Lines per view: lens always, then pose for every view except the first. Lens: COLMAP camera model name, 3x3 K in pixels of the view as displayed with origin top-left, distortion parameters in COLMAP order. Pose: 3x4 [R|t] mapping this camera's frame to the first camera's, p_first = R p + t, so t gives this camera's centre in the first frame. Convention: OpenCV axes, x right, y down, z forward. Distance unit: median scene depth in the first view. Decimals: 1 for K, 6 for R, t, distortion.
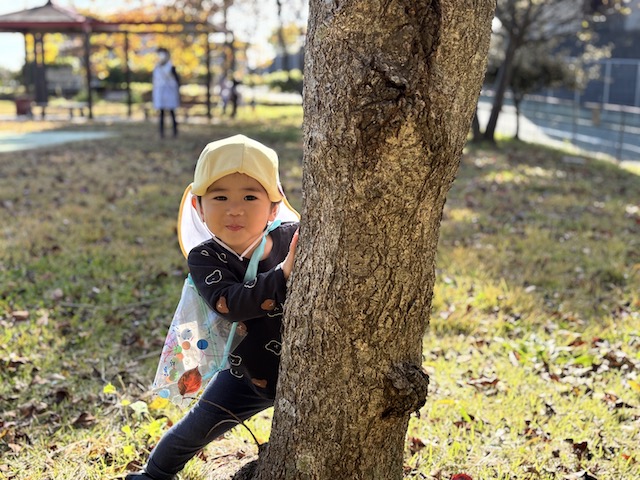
lens RADIAL K [[786.6, 0, 320.0], [0, 786.6, 240.0], [0, 0, 1]] dist [0.272518, -0.992553]
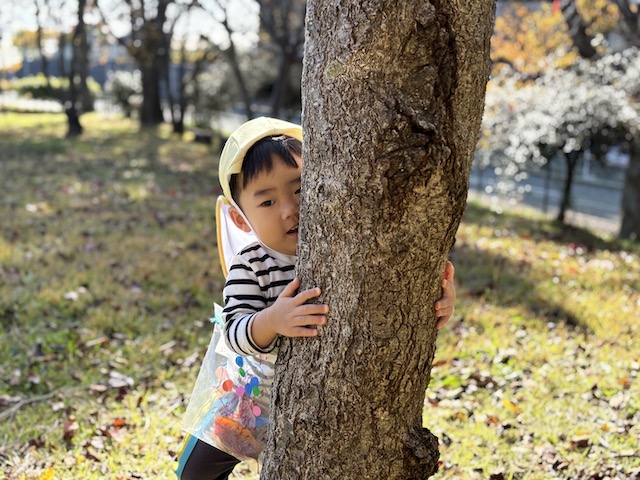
lens RADIAL K [[786.6, 0, 320.0], [0, 786.6, 240.0], [0, 0, 1]] dist [0.272518, -0.992553]
pose [[0.950121, -0.027858, 0.310635, -0.296945], [0.031447, 0.999484, -0.006551, -0.062954], [-0.310293, 0.015992, 0.950507, 0.157489]]
